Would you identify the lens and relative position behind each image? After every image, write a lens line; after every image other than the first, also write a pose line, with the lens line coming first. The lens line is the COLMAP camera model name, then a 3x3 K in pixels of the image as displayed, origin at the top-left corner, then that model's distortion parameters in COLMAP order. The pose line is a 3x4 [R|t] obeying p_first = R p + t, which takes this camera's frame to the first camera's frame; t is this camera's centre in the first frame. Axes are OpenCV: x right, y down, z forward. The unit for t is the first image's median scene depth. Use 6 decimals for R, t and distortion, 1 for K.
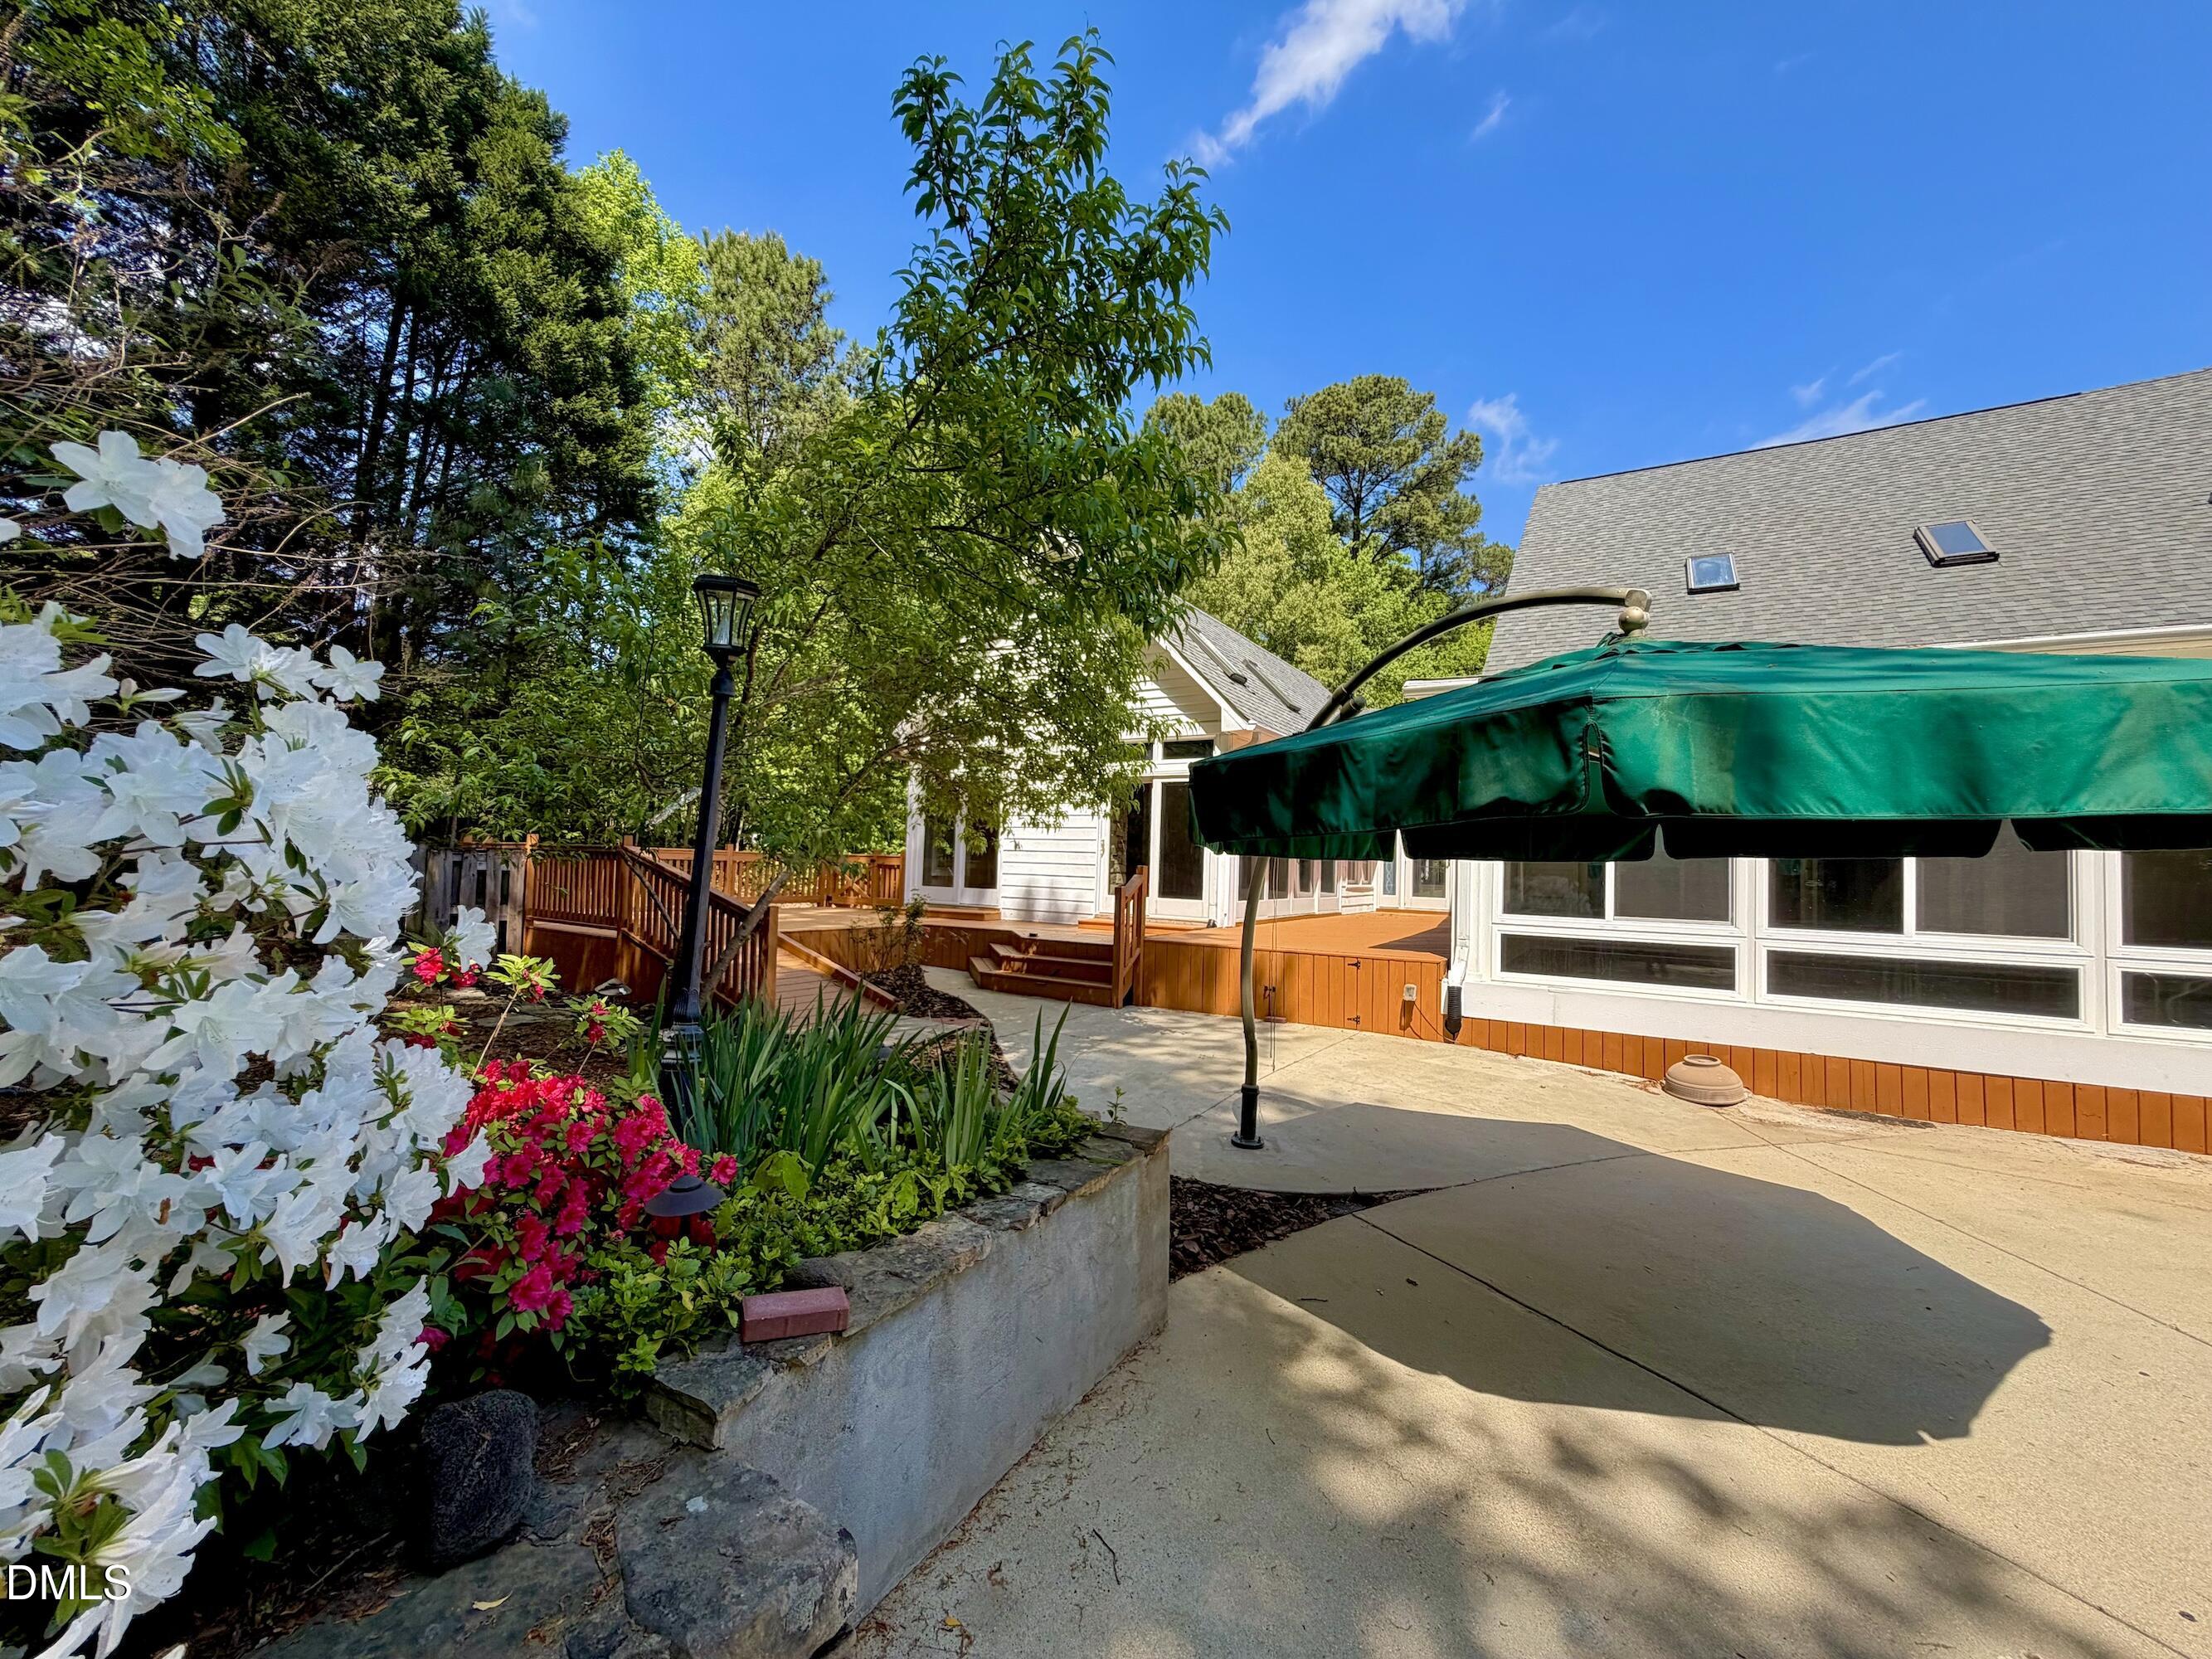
lens RADIAL K [[885.5, 0, 1100.9], [0, 885.5, 833.0], [0, 0, 1]] dist [0.000193, -0.000005]
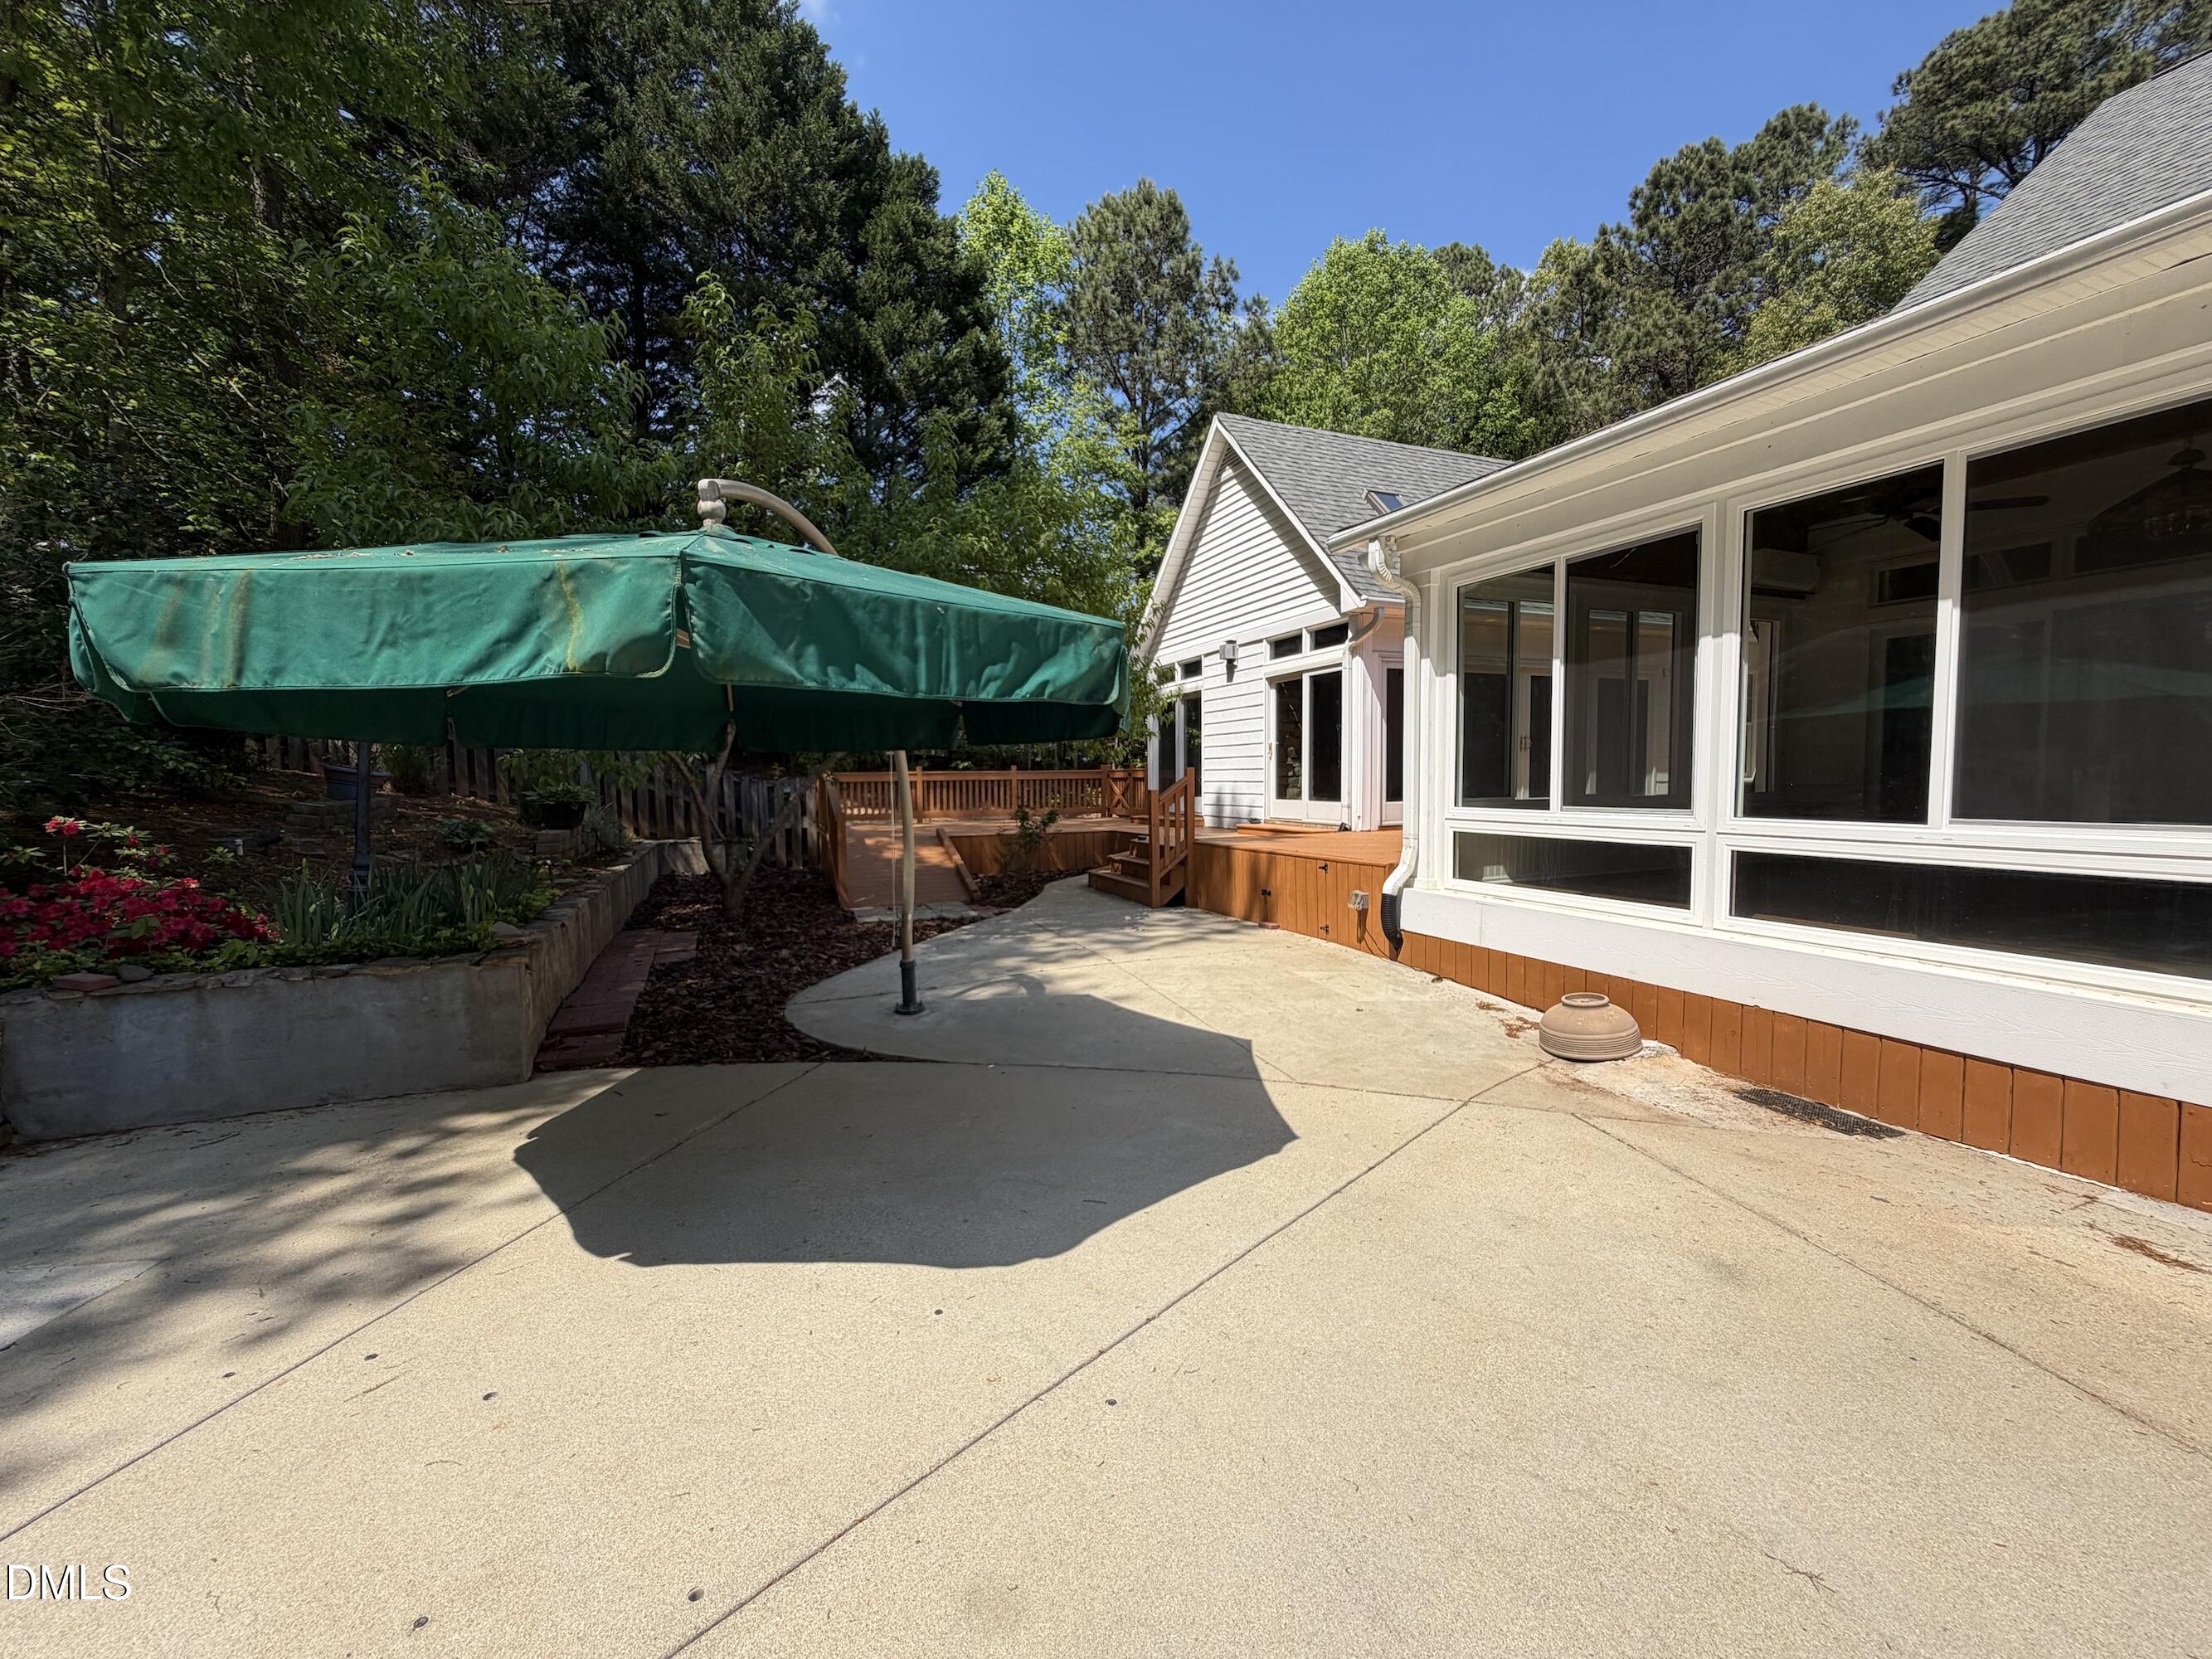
lens RADIAL K [[885.5, 0, 1100.9], [0, 885.5, 833.0], [0, 0, 1]] dist [0.000193, -0.000005]
pose [[0.809884, -0.003242, -0.586581, 0.768875], [0.058515, 0.995443, 0.075289, 0.041459], [0.583664, -0.095299, 0.806384, 0.191570]]
